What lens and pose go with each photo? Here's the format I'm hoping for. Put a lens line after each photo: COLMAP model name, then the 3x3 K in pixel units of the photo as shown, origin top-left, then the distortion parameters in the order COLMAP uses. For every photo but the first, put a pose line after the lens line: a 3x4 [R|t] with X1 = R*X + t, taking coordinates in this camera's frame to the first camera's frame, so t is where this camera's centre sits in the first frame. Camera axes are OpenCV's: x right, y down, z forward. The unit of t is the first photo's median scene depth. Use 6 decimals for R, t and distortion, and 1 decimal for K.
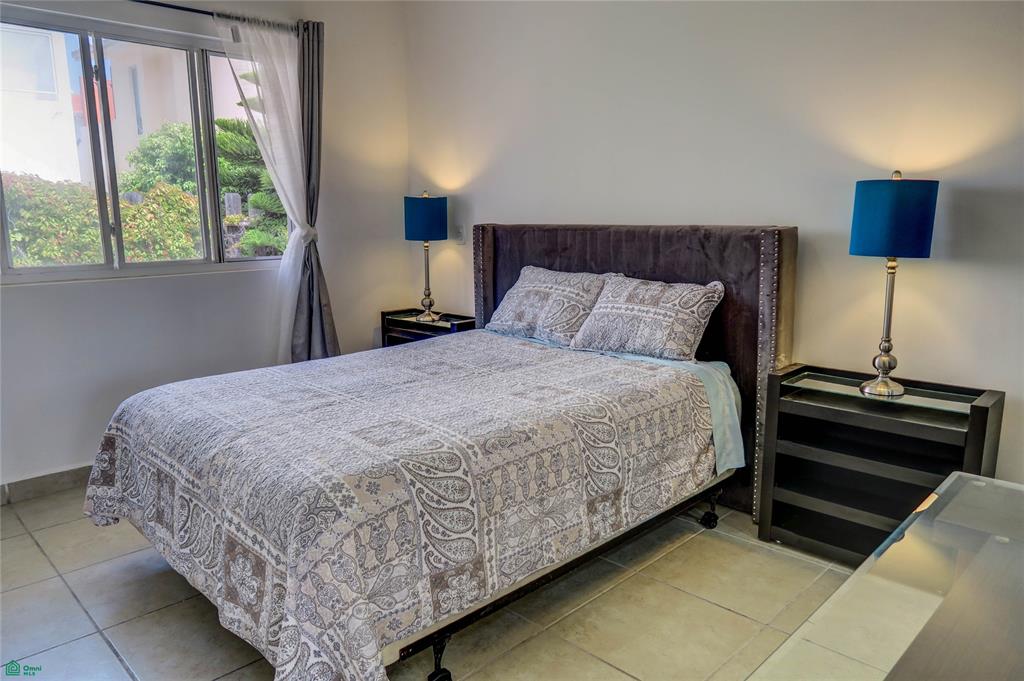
lens RADIAL K [[705.6, 0, 511.2], [0, 705.6, 338.7], [0, 0, 1]] dist [-0.031422, 0.013850]
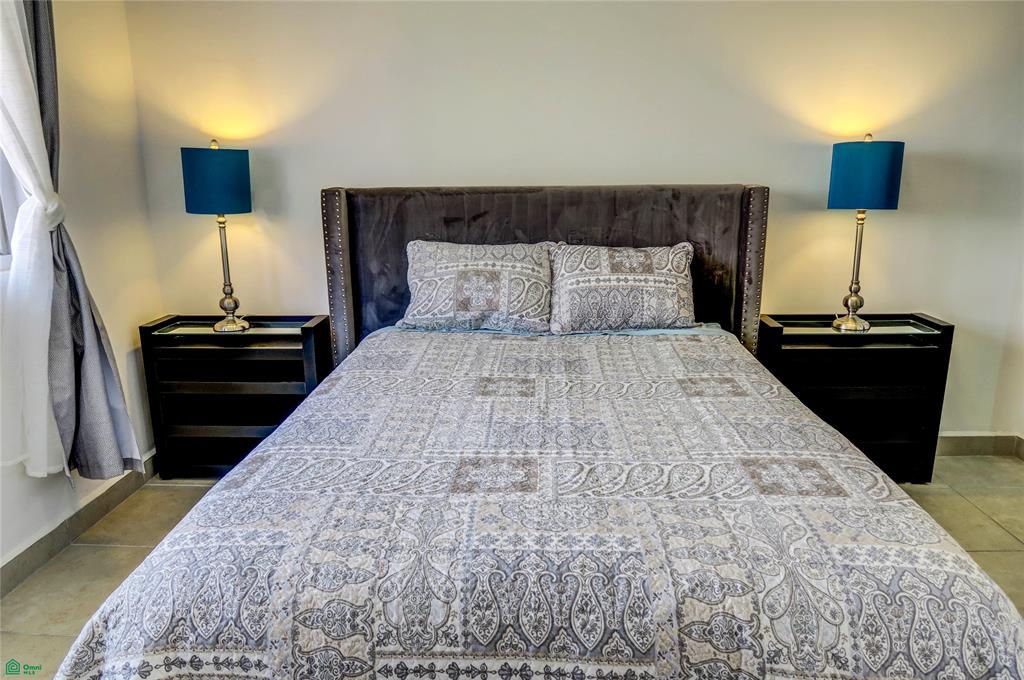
lens RADIAL K [[705.6, 0, 513.0], [0, 705.6, 336.7], [0, 0, 1]] dist [-0.031422, 0.013850]
pose [[0.729794, -0.150498, 0.666897, -0.549878], [0.122040, 0.988480, 0.089520, -0.068832], [-0.672686, 0.016057, 0.739753, 0.442309]]
